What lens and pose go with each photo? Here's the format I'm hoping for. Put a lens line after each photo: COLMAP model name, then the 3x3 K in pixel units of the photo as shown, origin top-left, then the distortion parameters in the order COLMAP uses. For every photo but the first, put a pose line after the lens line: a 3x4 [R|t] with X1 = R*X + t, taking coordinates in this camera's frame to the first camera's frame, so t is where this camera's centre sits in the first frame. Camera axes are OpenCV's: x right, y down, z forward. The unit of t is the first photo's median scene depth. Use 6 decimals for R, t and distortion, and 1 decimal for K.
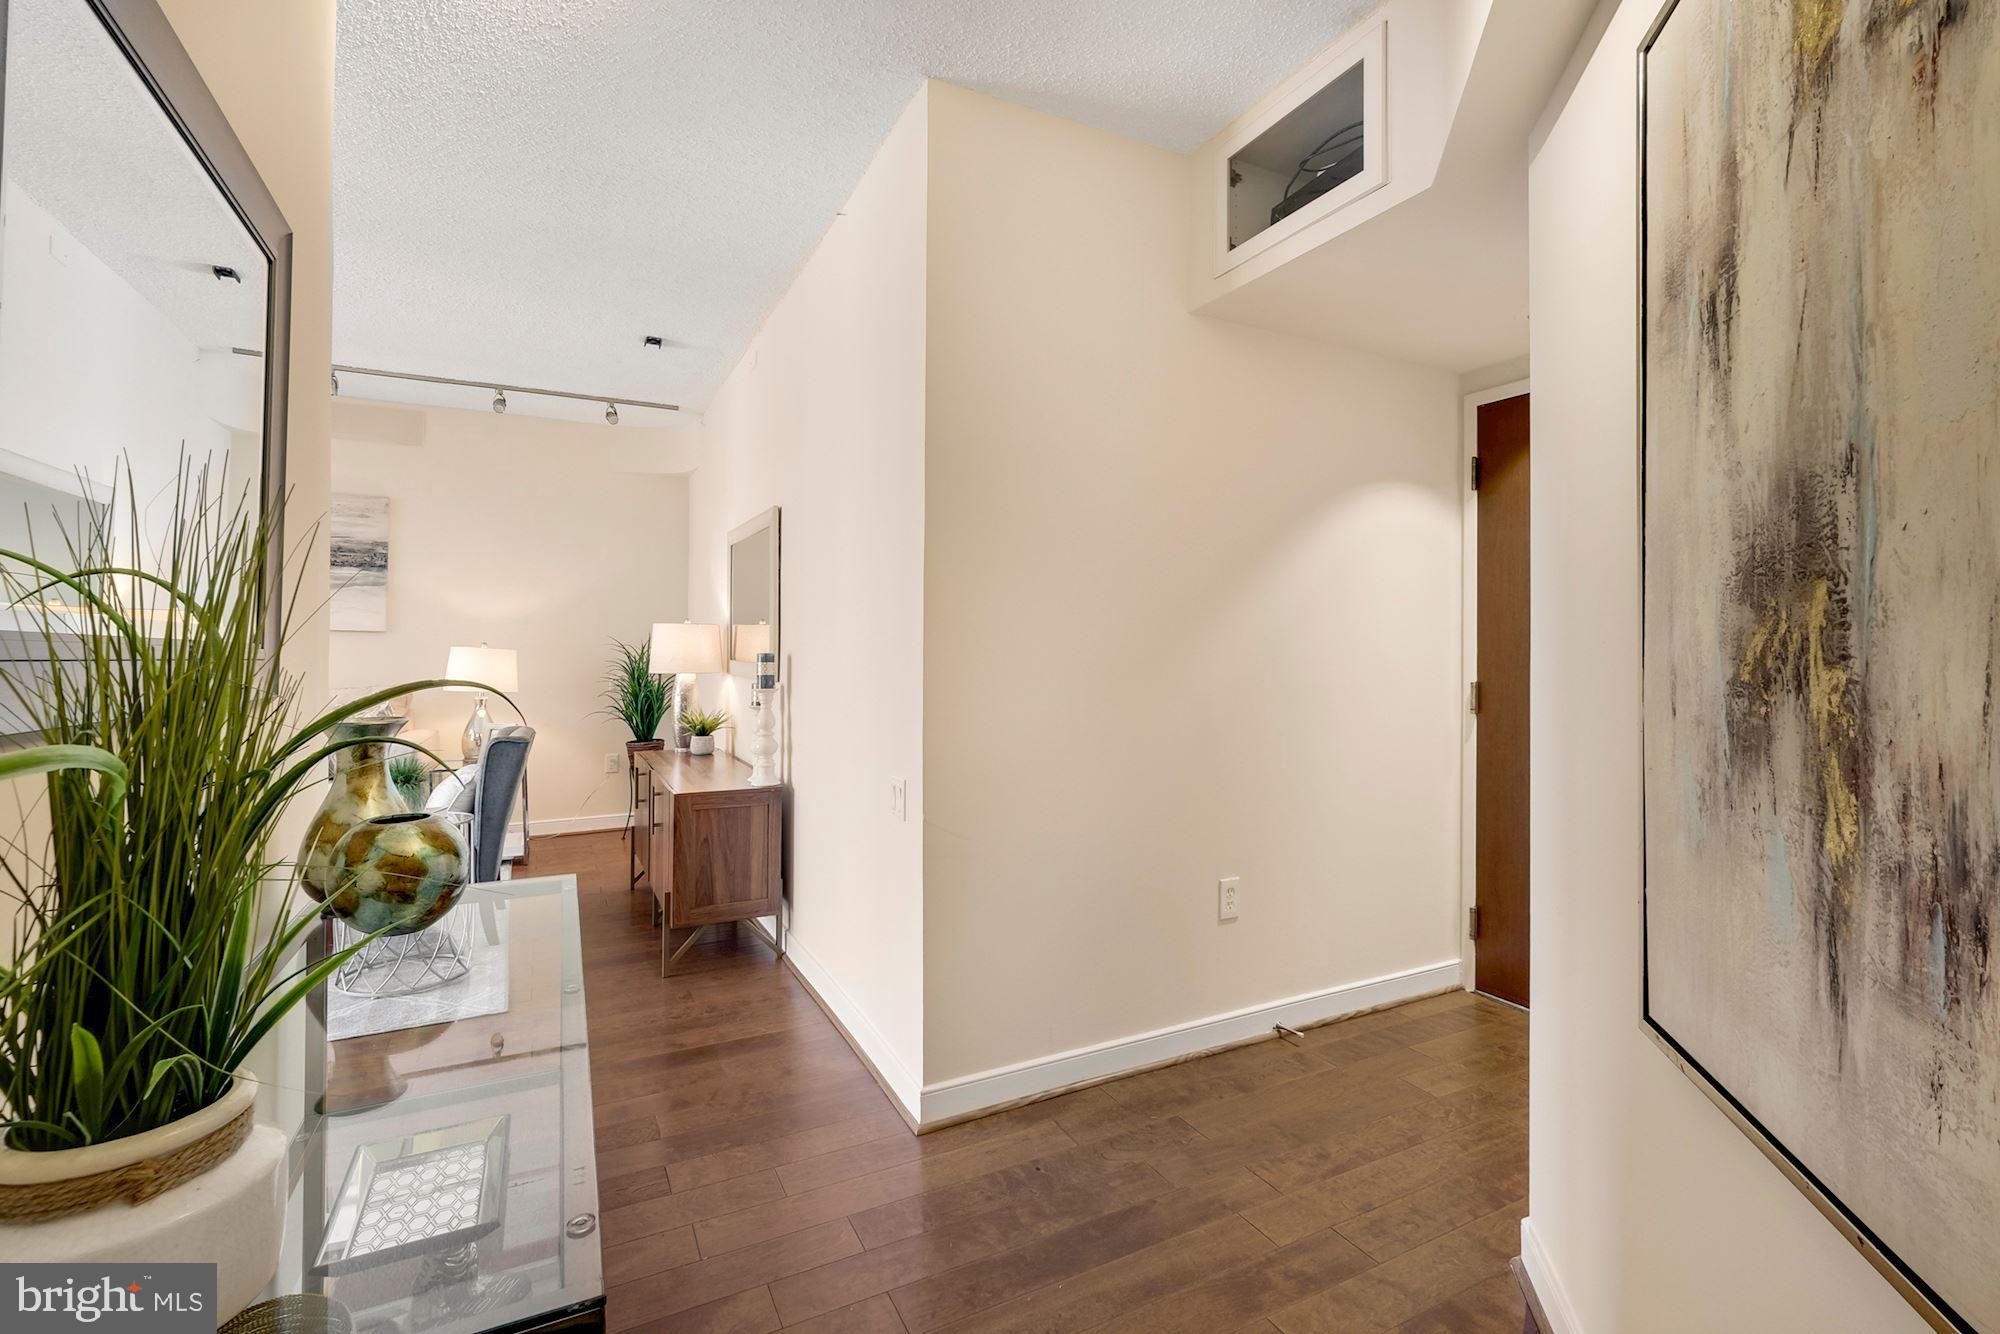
lens RADIAL K [[896.7, 0, 1005.3], [0, 896.7, 648.7], [0, 0, 1]] dist [0.000007, 0.000165]
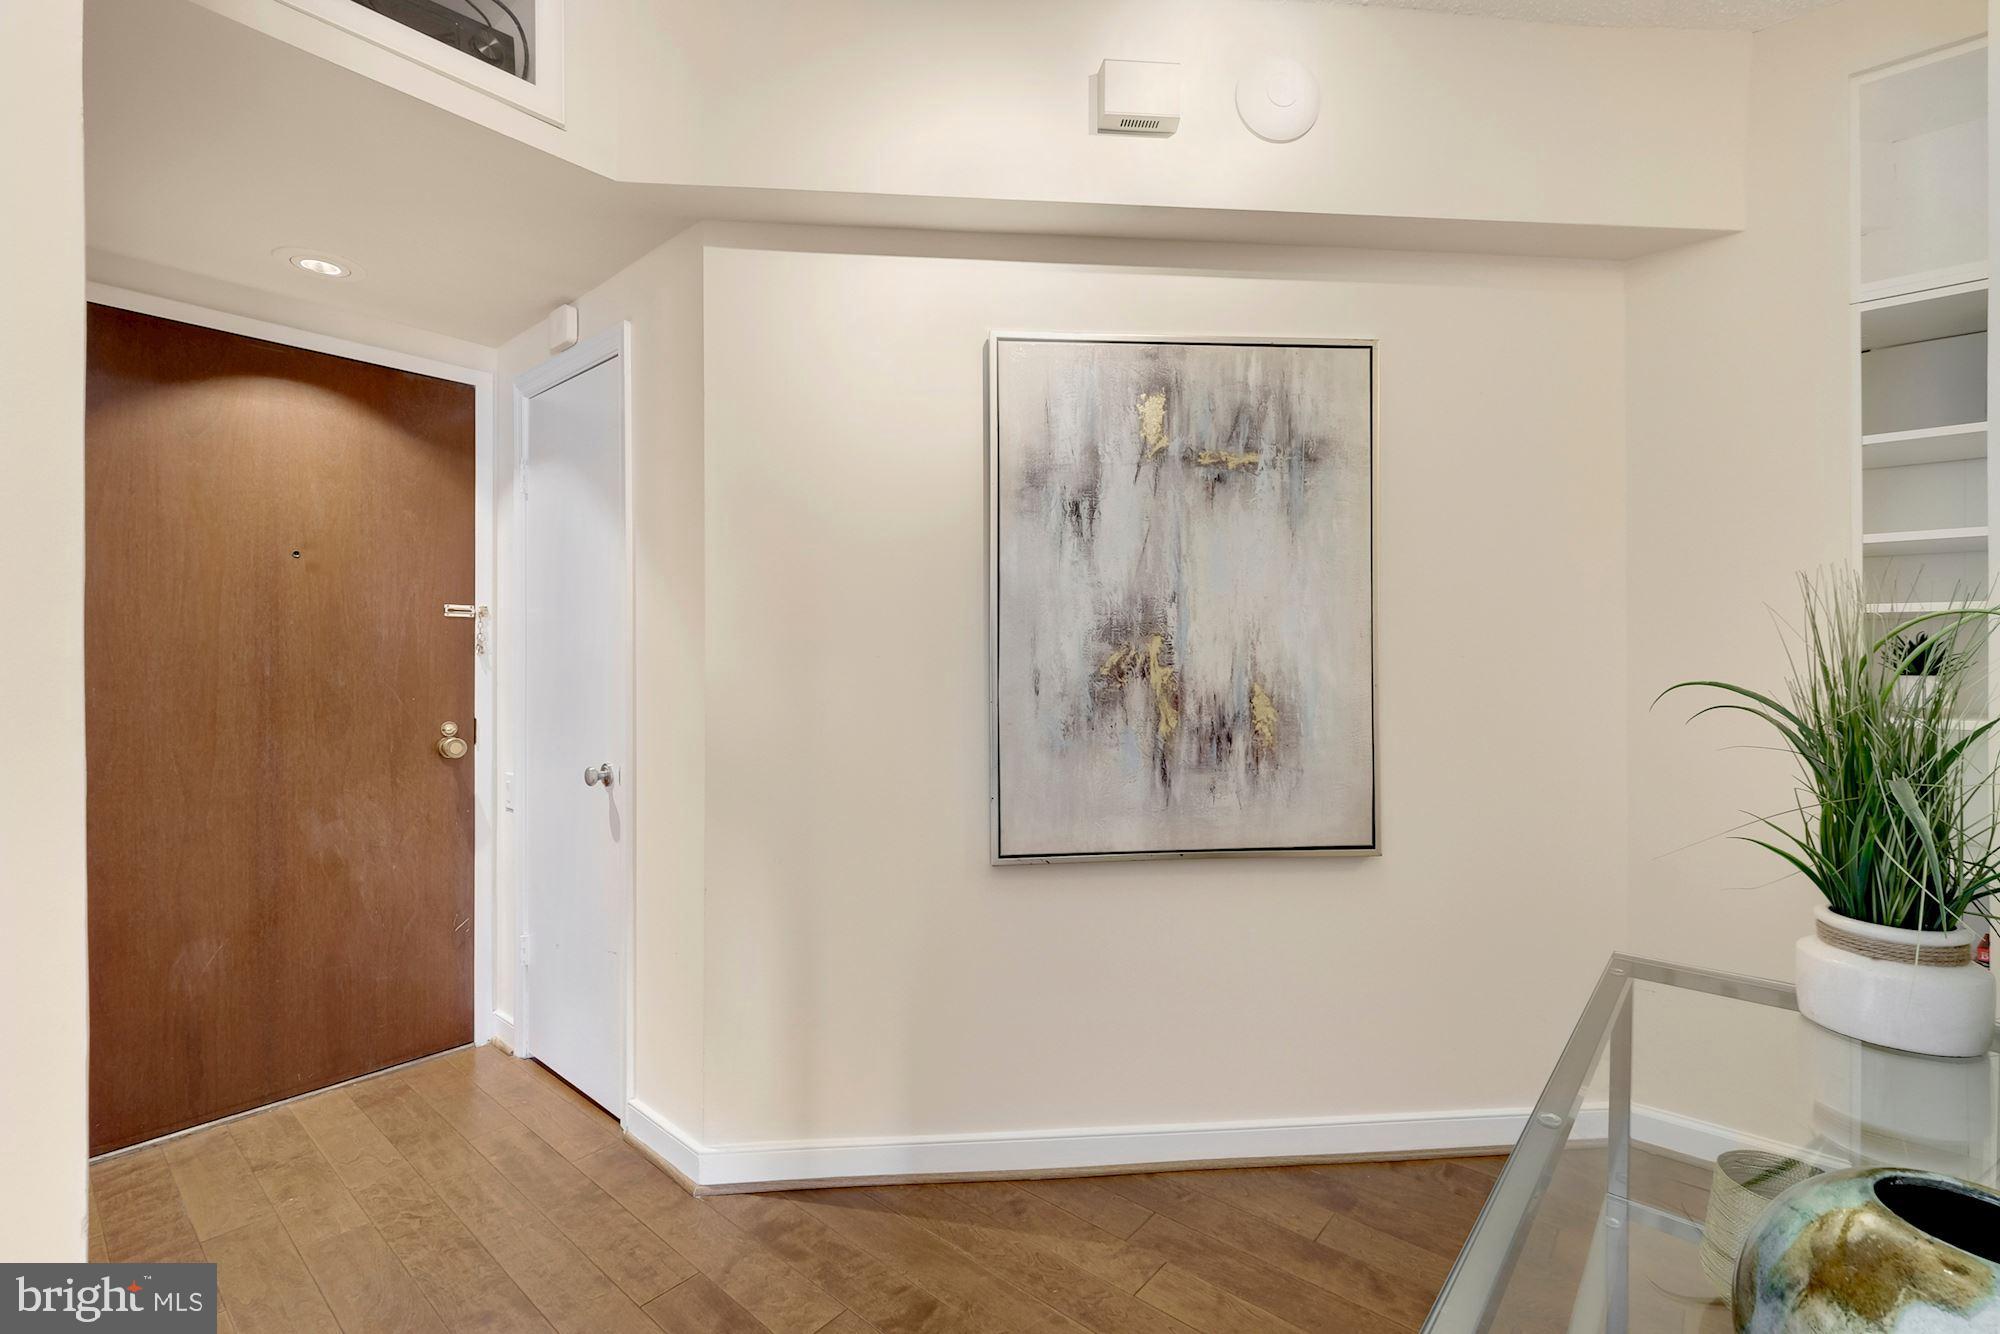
lens RADIAL K [[896.7, 0, 1001.1], [0, 896.7, 666.0], [0, 0, 1]] dist [0.000007, 0.000165]
pose [[-0.386388, -0.014388, 0.922224, -1.512311], [-0.003099, 0.999893, 0.014302, -0.023332], [-0.922331, 0.002668, -0.386391, 2.571959]]
